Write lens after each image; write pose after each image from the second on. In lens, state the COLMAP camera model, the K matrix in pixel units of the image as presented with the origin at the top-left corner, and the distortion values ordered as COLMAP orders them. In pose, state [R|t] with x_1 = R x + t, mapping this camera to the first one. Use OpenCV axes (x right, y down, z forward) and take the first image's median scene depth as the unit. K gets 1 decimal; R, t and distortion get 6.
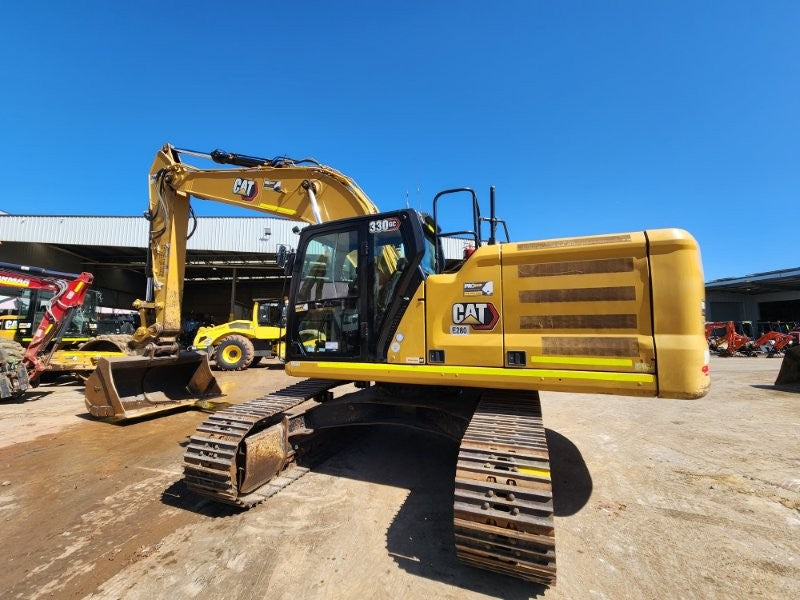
lens RADIAL K [[324.4, 0, 397.0], [0, 324.4, 300.9], [0, 0, 1]] dist [0.000744, 0.000715]
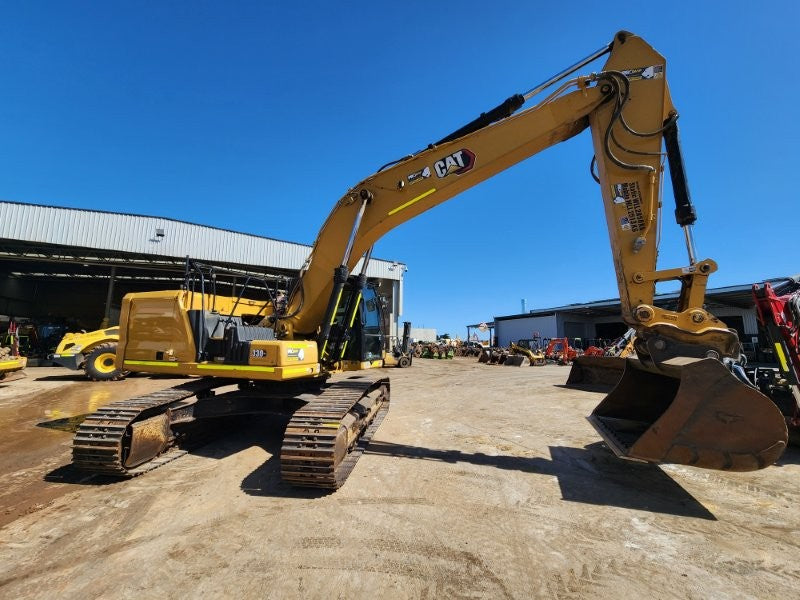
lens RADIAL K [[324.4, 0, 396.5], [0, 324.4, 299.3], [0, 0, 1]] dist [0.000744, 0.000715]
pose [[0.964102, 0.052214, 0.260346, 0.182943], [-0.042461, 0.998174, -0.042952, -0.057288], [-0.262114, 0.030356, 0.964559, -0.532548]]
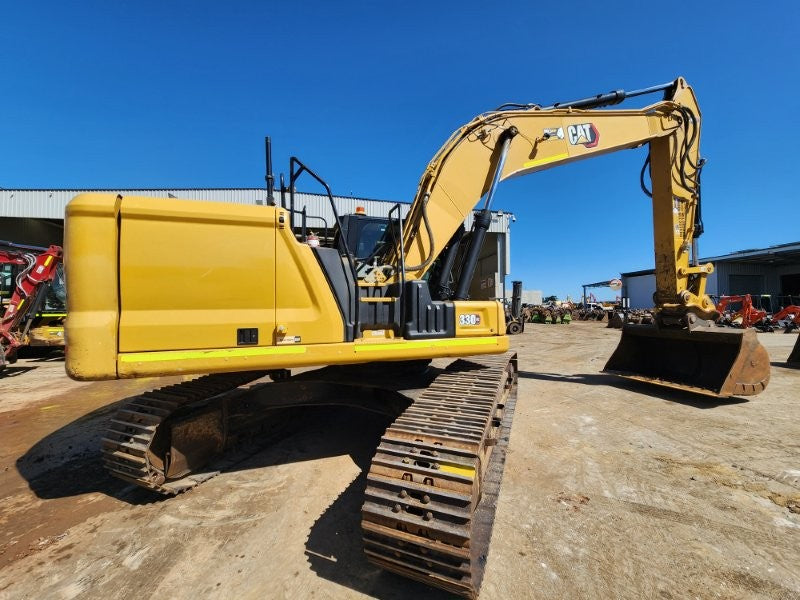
lens RADIAL K [[324.4, 0, 394.9], [0, 324.4, 301.1], [0, 0, 1]] dist [0.000744, 0.000715]
pose [[0.999586, -0.002961, -0.028612, 0.193099], [0.005091, 0.997198, 0.074640, 0.021496], [0.028311, -0.074754, 0.996800, 0.132352]]
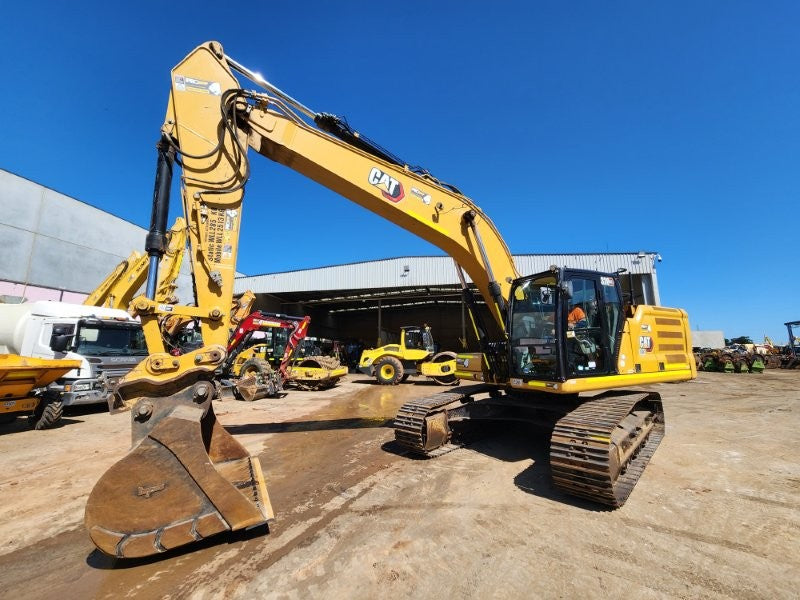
lens RADIAL K [[324.4, 0, 395.1], [0, 324.4, 300.8], [0, 0, 1]] dist [0.000744, 0.000715]
pose [[0.921683, -0.065359, -0.382400, 0.086219], [0.041057, 0.996604, -0.071379, -0.079501], [0.385766, 0.050088, 0.921236, -0.691178]]
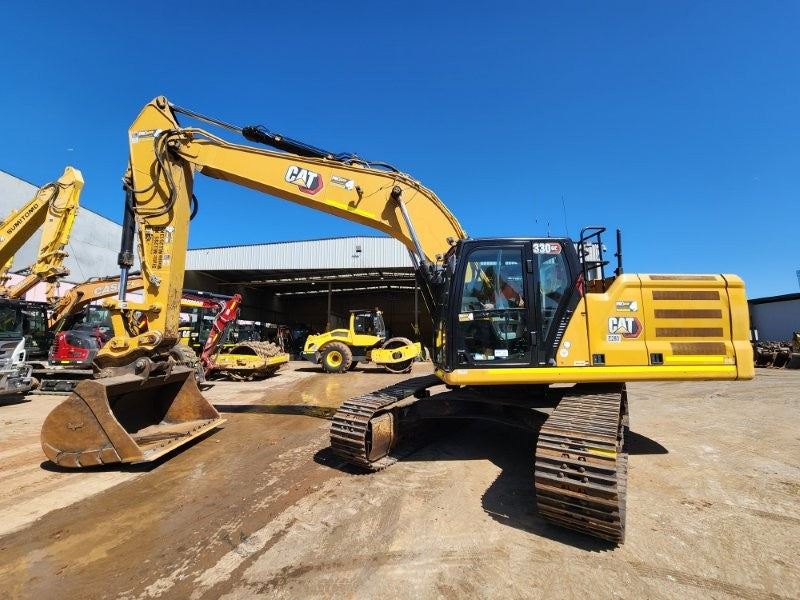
lens RADIAL K [[324.4, 0, 395.6], [0, 324.4, 300.7], [0, 0, 1]] dist [0.000744, 0.000715]
pose [[0.968547, -0.029192, -0.247112, -0.018022], [0.023743, 0.999405, -0.025001, -0.035246], [0.247695, 0.018347, 0.968664, -0.293758]]
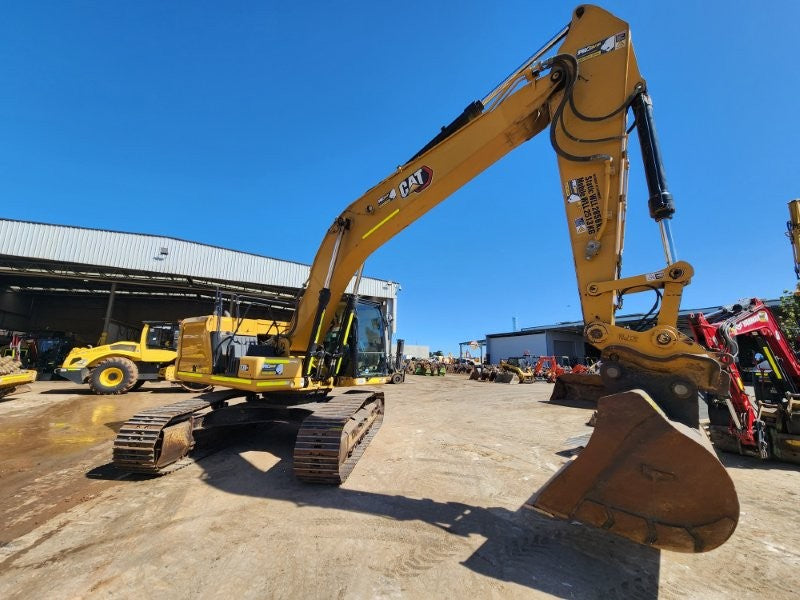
lens RADIAL K [[324.4, 0, 395.2], [0, 324.4, 299.3], [0, 0, 1]] dist [0.000744, 0.000715]
pose [[0.959131, 0.075176, 0.272795, 0.104838], [-0.051331, 0.994292, -0.093529, -0.082983], [-0.278269, 0.075704, 0.957515, -0.776522]]
